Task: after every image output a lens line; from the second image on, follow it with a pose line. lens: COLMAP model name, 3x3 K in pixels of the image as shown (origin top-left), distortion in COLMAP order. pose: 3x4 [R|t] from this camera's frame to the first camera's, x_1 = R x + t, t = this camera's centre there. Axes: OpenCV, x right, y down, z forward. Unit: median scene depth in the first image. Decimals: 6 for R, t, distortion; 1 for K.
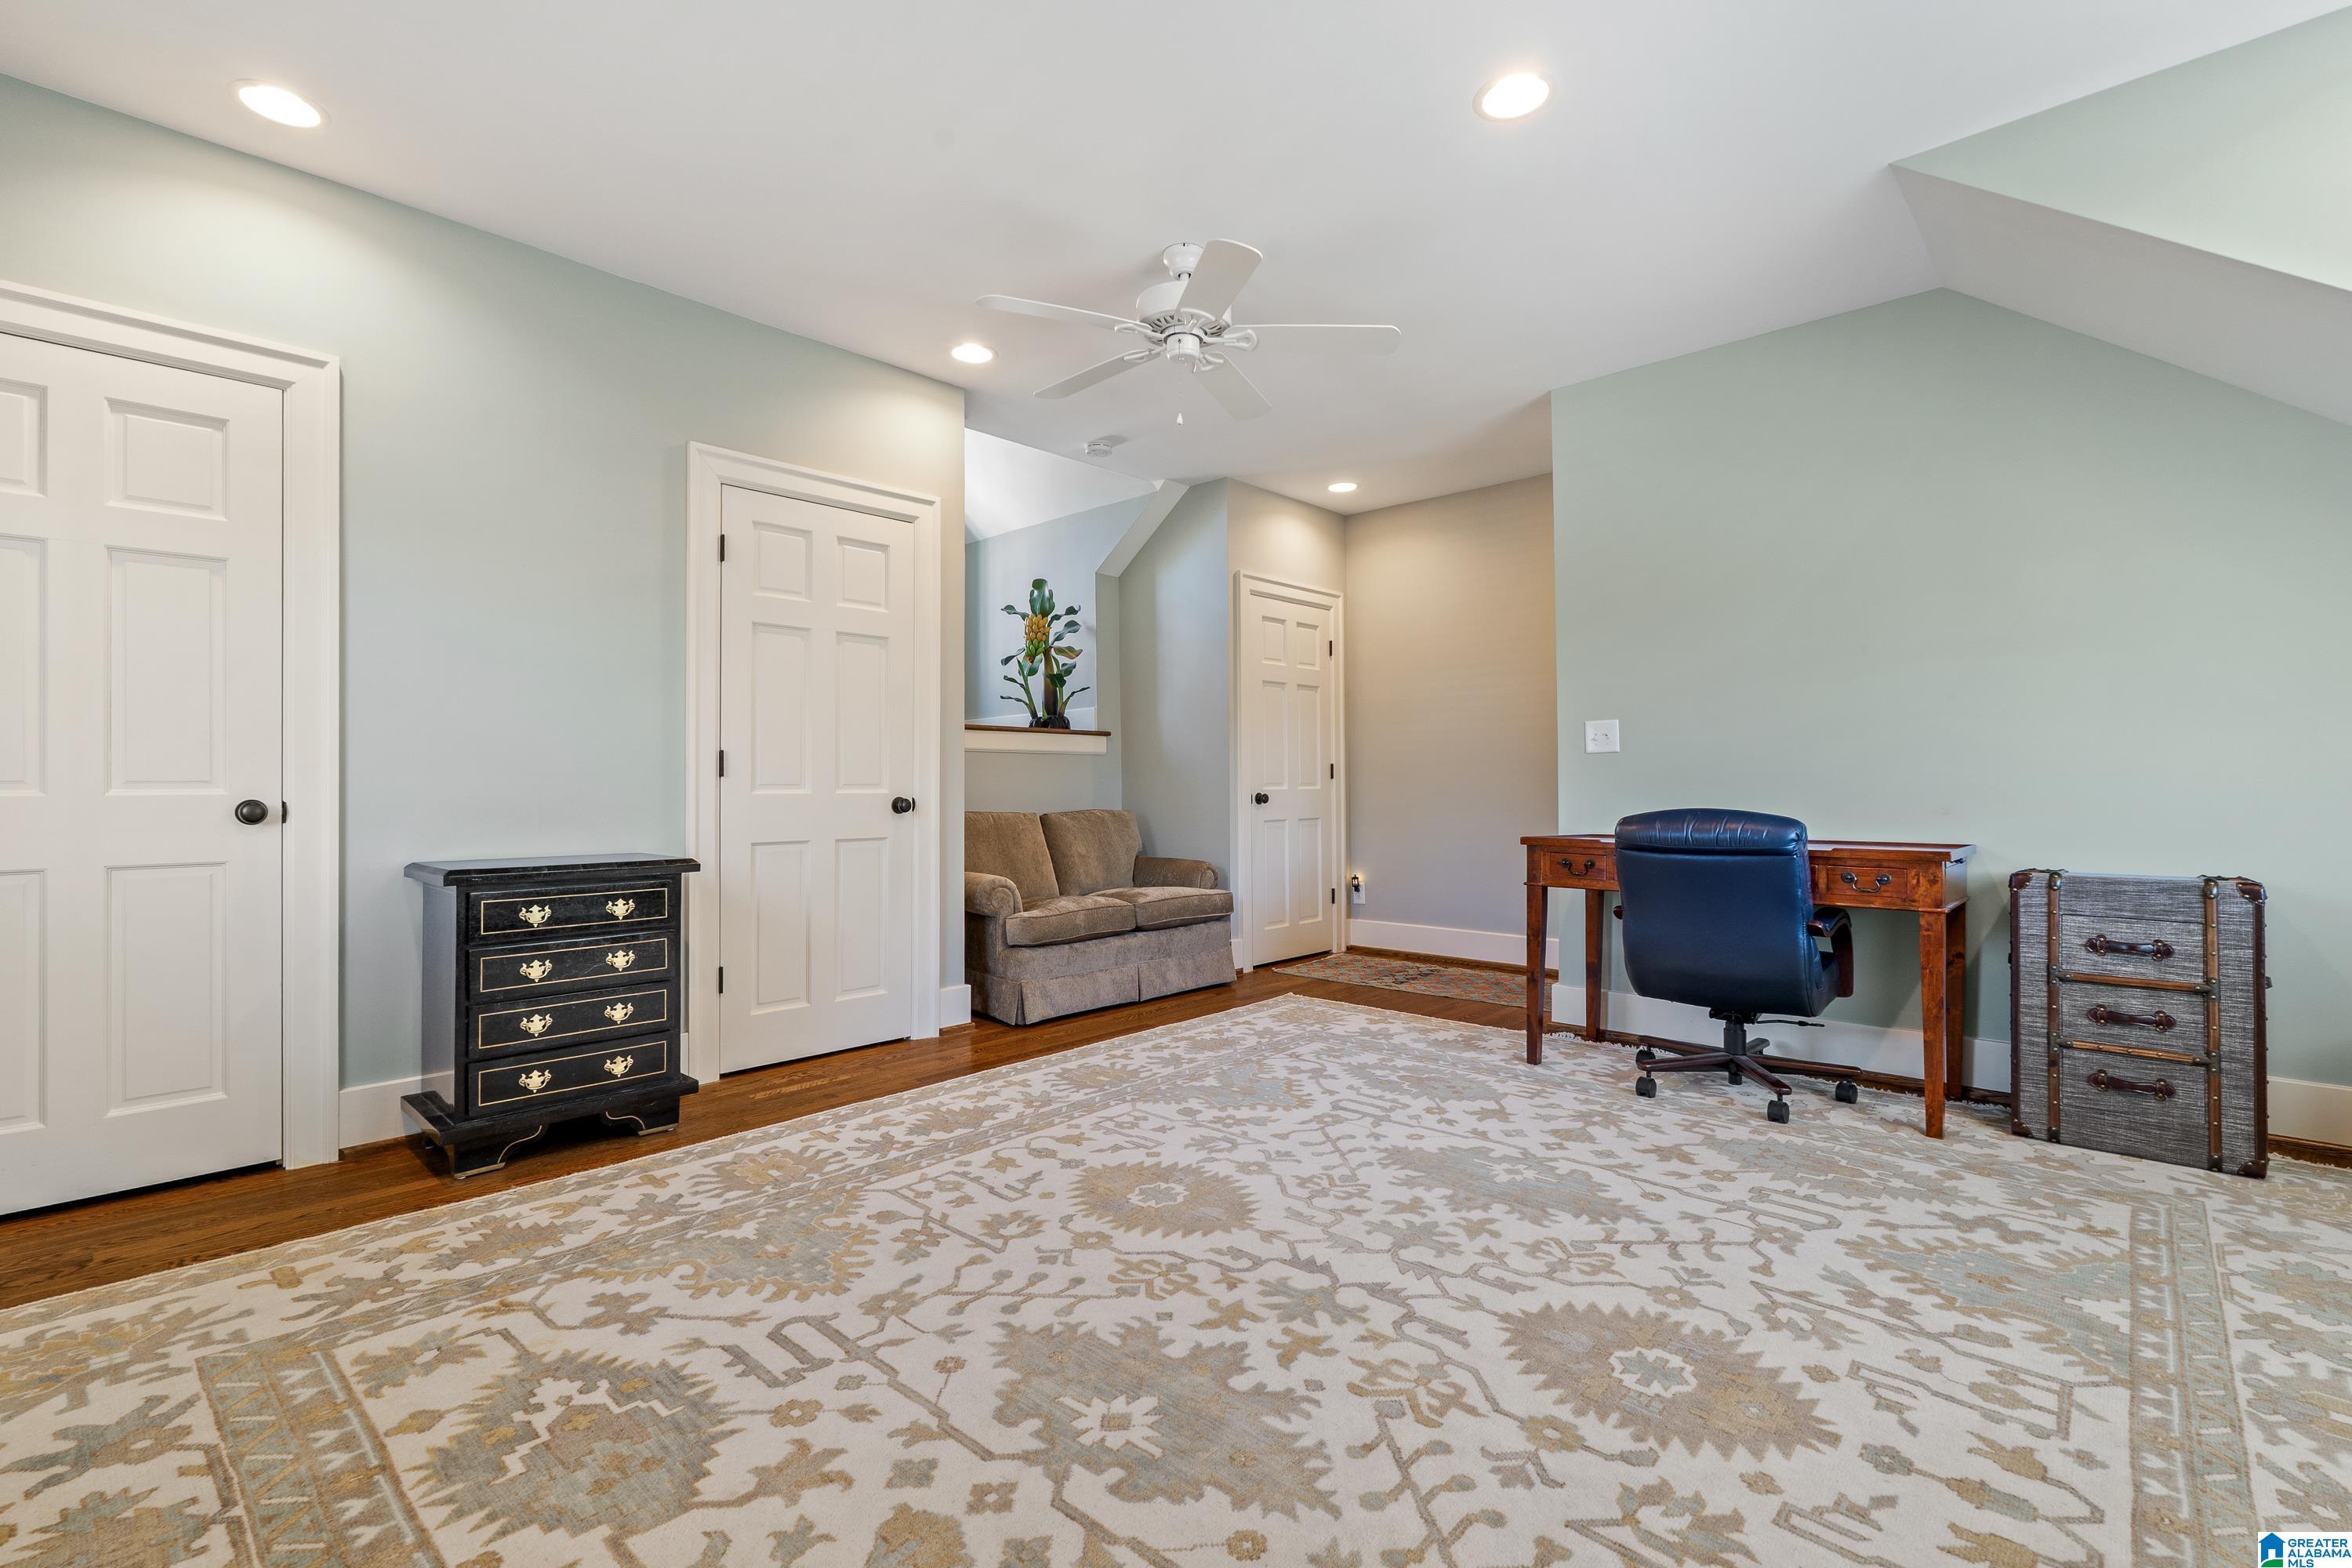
lens RADIAL K [[1058.3, 0, 1167.4], [0, 1058.3, 781.1], [0, 0, 1]] dist [-0.004764, -0.000428]
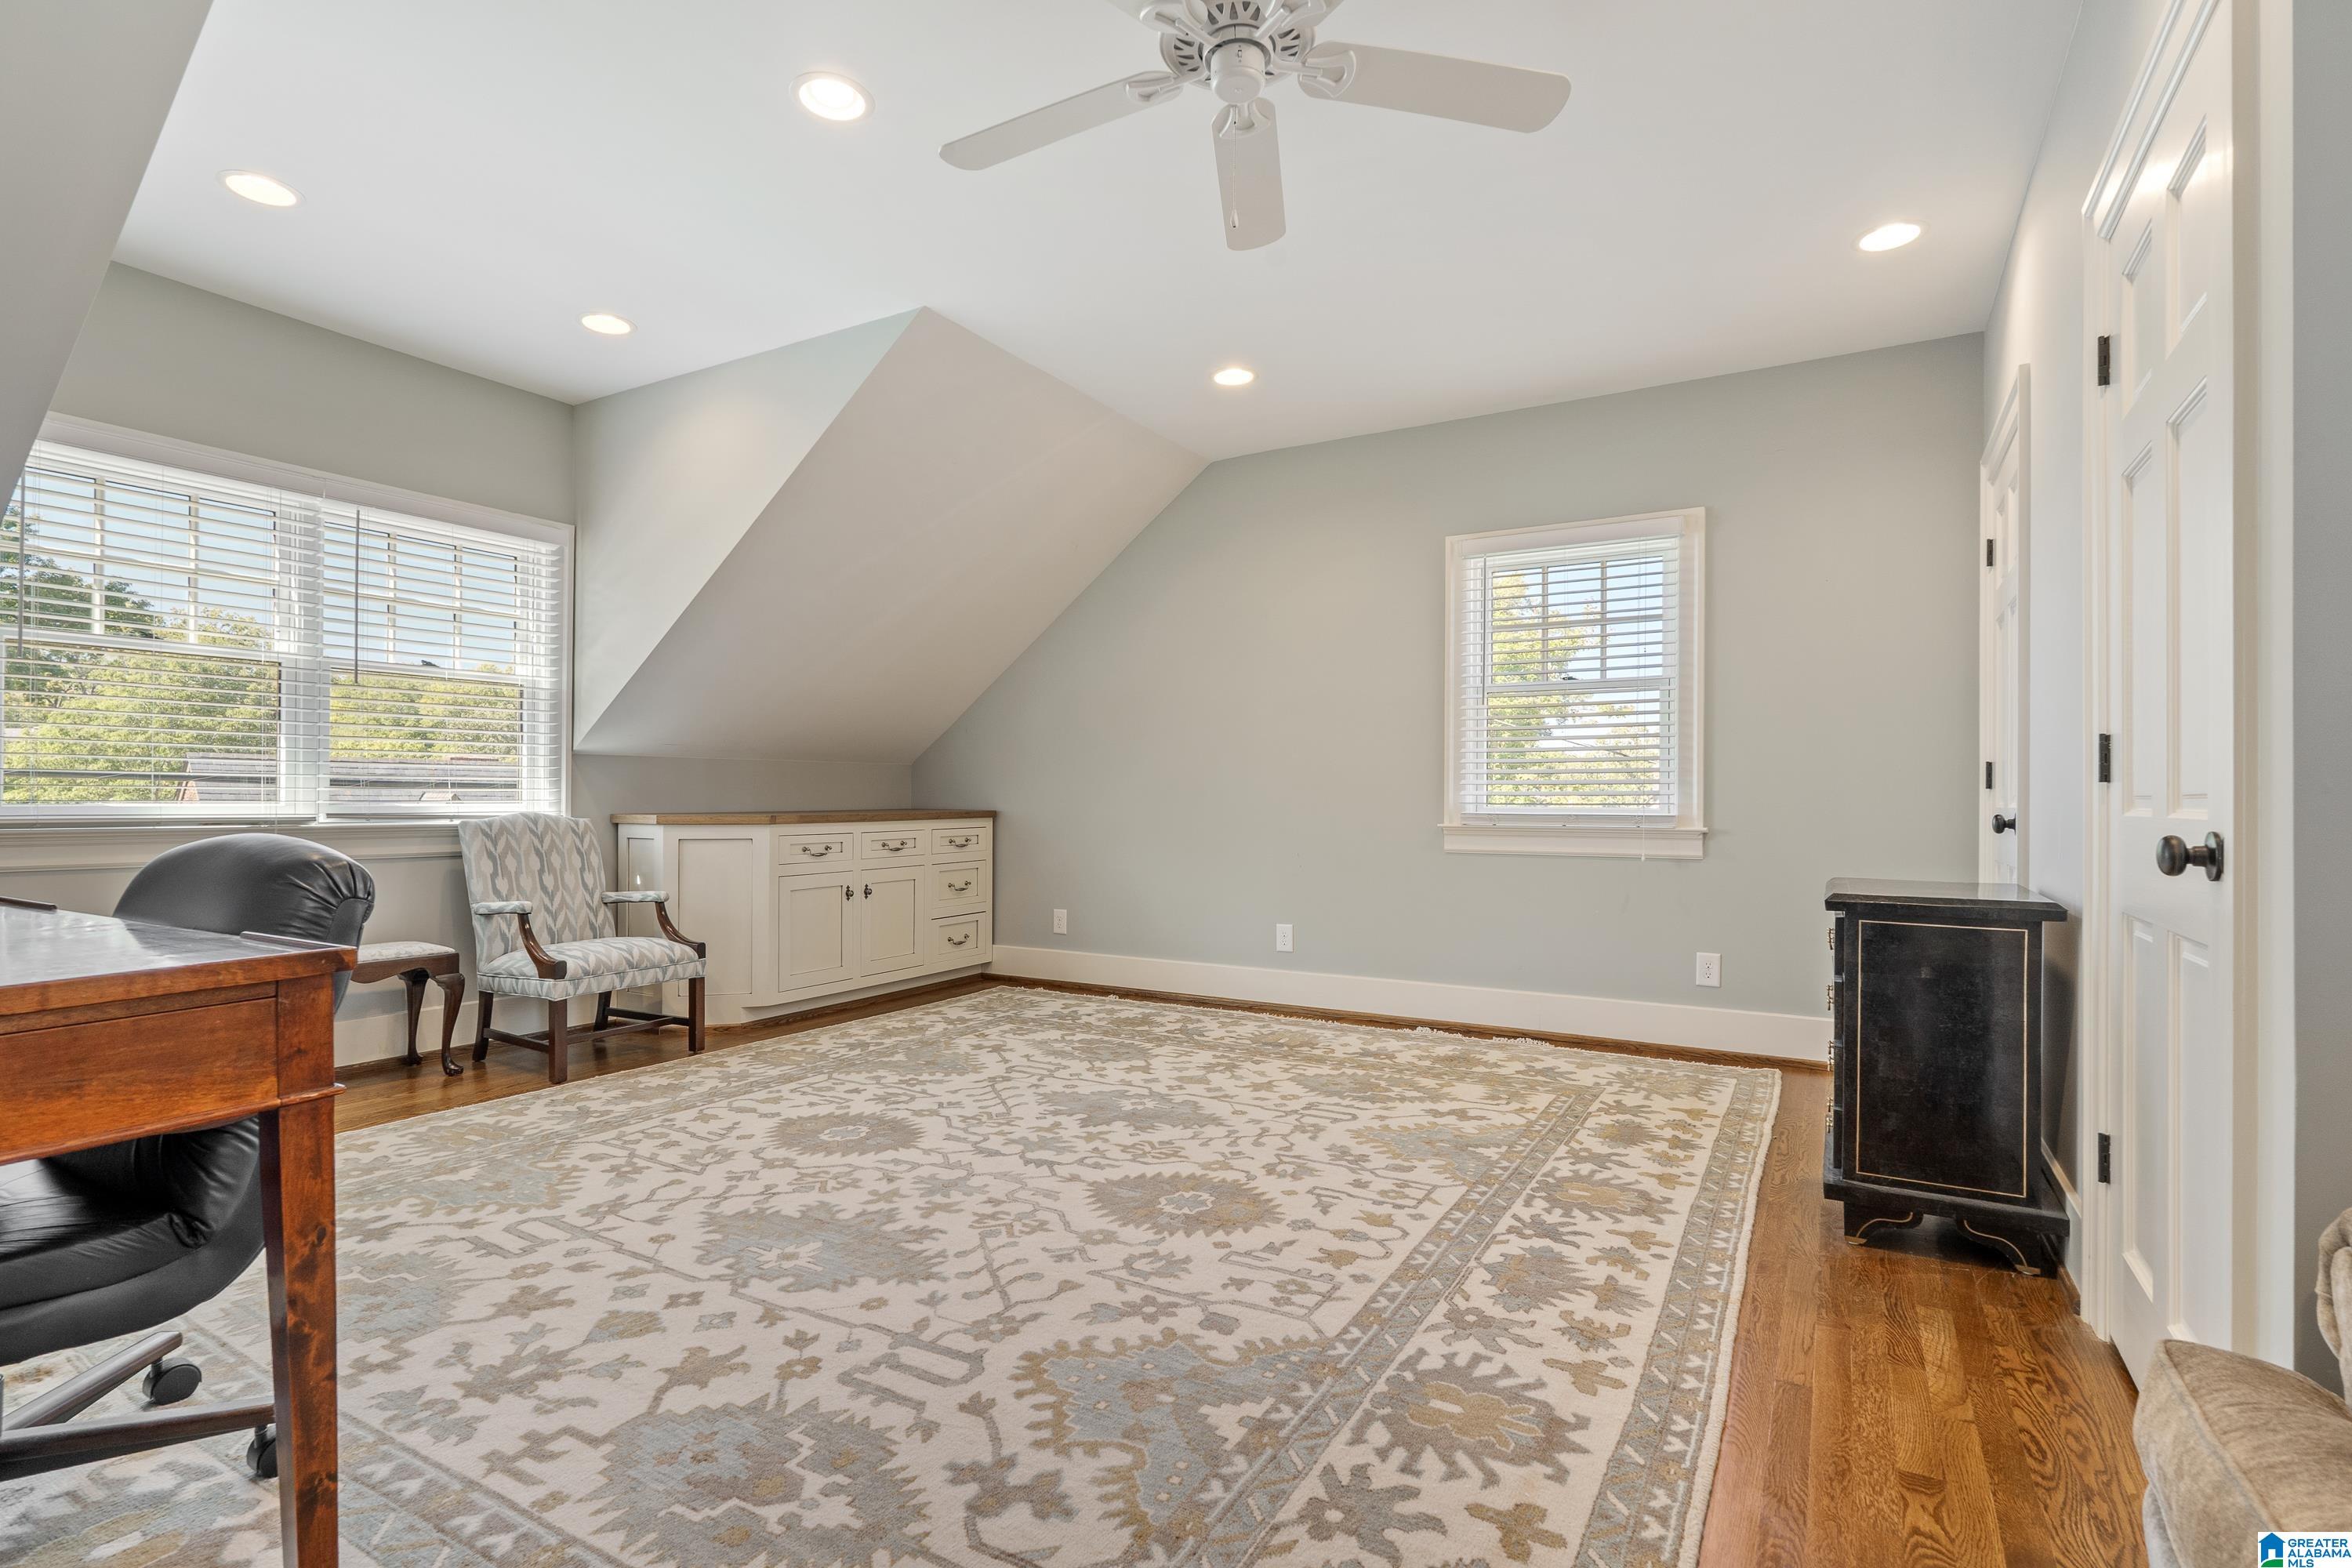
lens RADIAL K [[1124.4, 0, 1172.3], [0, 1124.4, 792.5], [0, 0, 1]] dist [-0.001841, -0.001809]
pose [[-0.975224, -0.006630, -0.221122, 0.264282], [-0.004816, 0.999950, -0.008743, 0.011575], [0.221169, -0.007461, -0.975207, 2.221385]]
